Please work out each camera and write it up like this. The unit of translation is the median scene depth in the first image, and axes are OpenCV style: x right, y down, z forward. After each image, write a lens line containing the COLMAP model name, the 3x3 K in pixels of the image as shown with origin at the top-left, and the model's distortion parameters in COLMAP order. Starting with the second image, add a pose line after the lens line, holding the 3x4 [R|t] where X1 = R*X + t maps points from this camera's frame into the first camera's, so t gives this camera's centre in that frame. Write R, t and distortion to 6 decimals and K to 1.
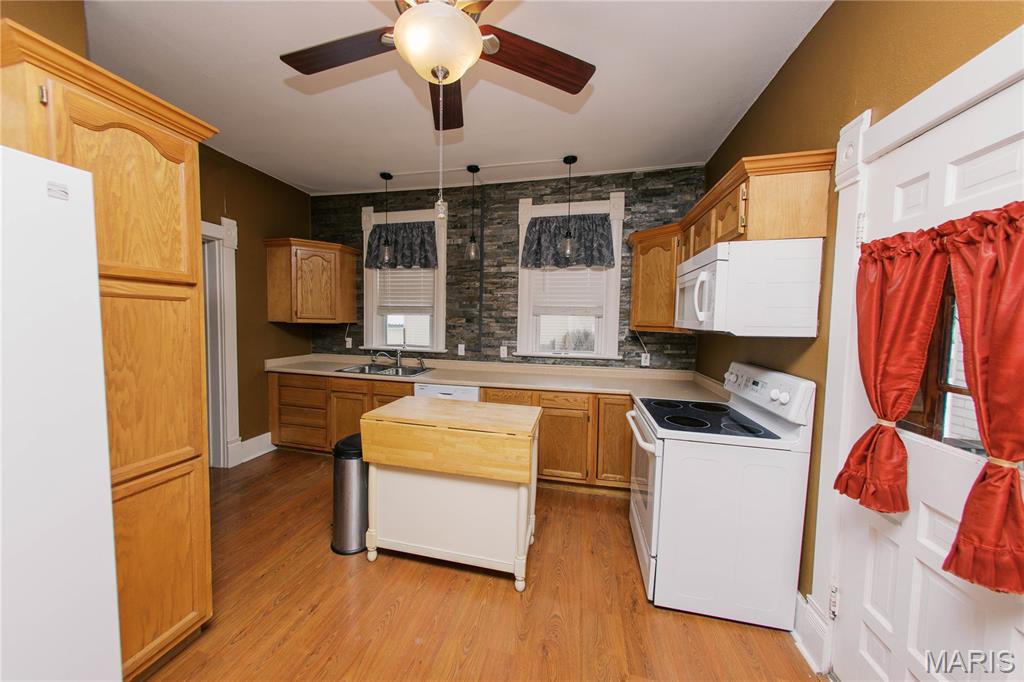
lens RADIAL K [[340.7, 0, 504.5], [0, 340.7, 337.4], [0, 0, 1]] dist [0.000182, -0.000172]
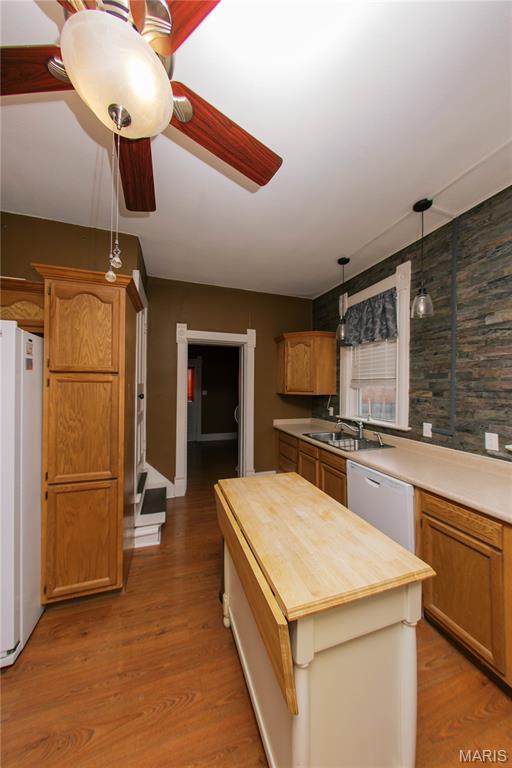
lens RADIAL K [[255.5, 0, 255.8], [0, 255.5, 384.0], [0, 0, 1]] dist [0.000182, -0.000172]
pose [[0.528029, -0.022095, -0.848939, 0.177553], [-0.043453, 0.997649, -0.052993, -0.022937], [0.848114, 0.064871, 0.525828, 0.328644]]
